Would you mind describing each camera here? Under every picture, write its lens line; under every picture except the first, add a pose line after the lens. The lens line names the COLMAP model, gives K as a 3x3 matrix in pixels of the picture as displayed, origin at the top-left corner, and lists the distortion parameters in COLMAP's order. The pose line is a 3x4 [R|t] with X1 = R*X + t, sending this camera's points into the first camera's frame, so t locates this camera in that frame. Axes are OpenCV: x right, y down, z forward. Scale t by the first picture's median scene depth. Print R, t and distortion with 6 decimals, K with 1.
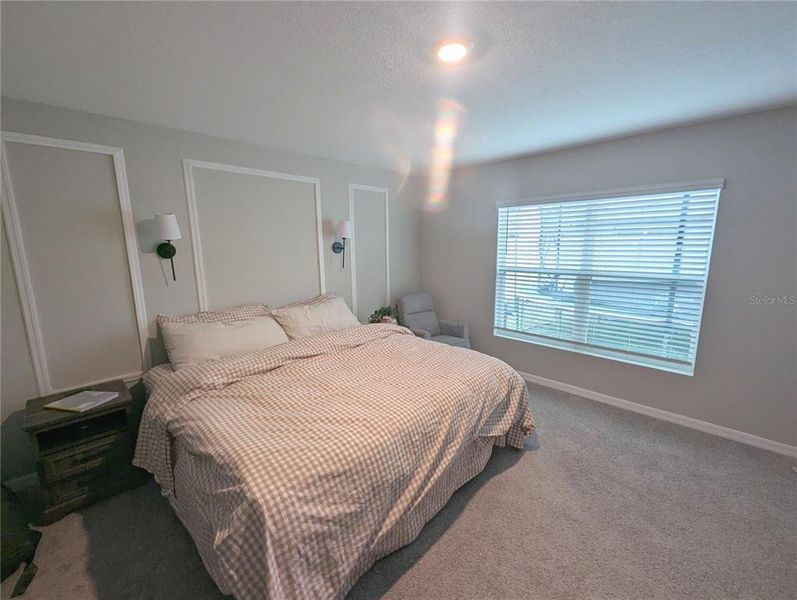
lens RADIAL K [[332.4, 0, 403.9], [0, 332.4, 300.6], [0, 0, 1]] dist [0.002153, -0.000157]
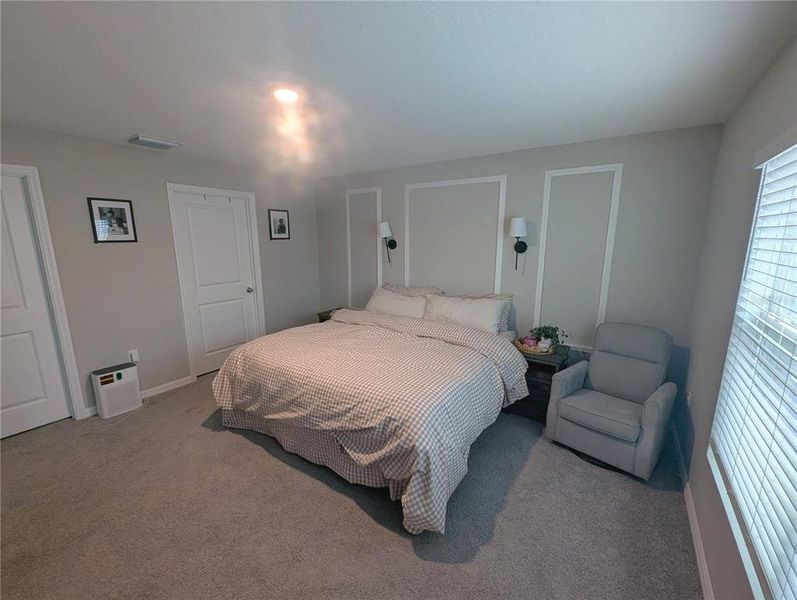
lens RADIAL K [[332.4, 0, 390.8], [0, 332.4, 297.8], [0, 0, 1]] dist [0.002153, -0.000157]
pose [[0.164255, 0.195172, -0.966917, 0.927305], [-0.167606, 0.971499, 0.167625, -0.167425], [0.972074, 0.134528, 0.192286, 0.713009]]
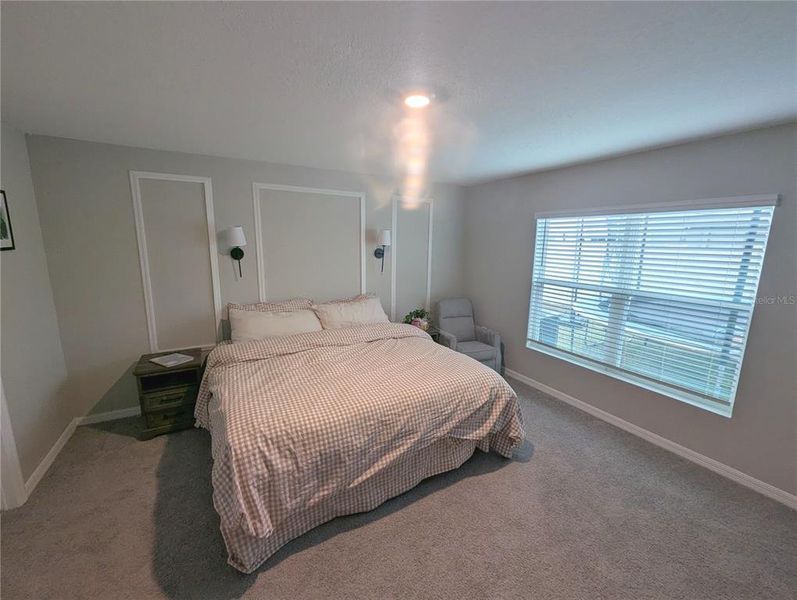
lens RADIAL K [[332.4, 0, 406.7], [0, 332.4, 301.4], [0, 0, 1]] dist [0.002153, -0.000157]
pose [[0.961552, 0.075700, -0.263984, 0.282809], [-0.073150, 0.997130, 0.019493, -0.038369], [0.264702, 0.000567, 0.964330, -0.080915]]
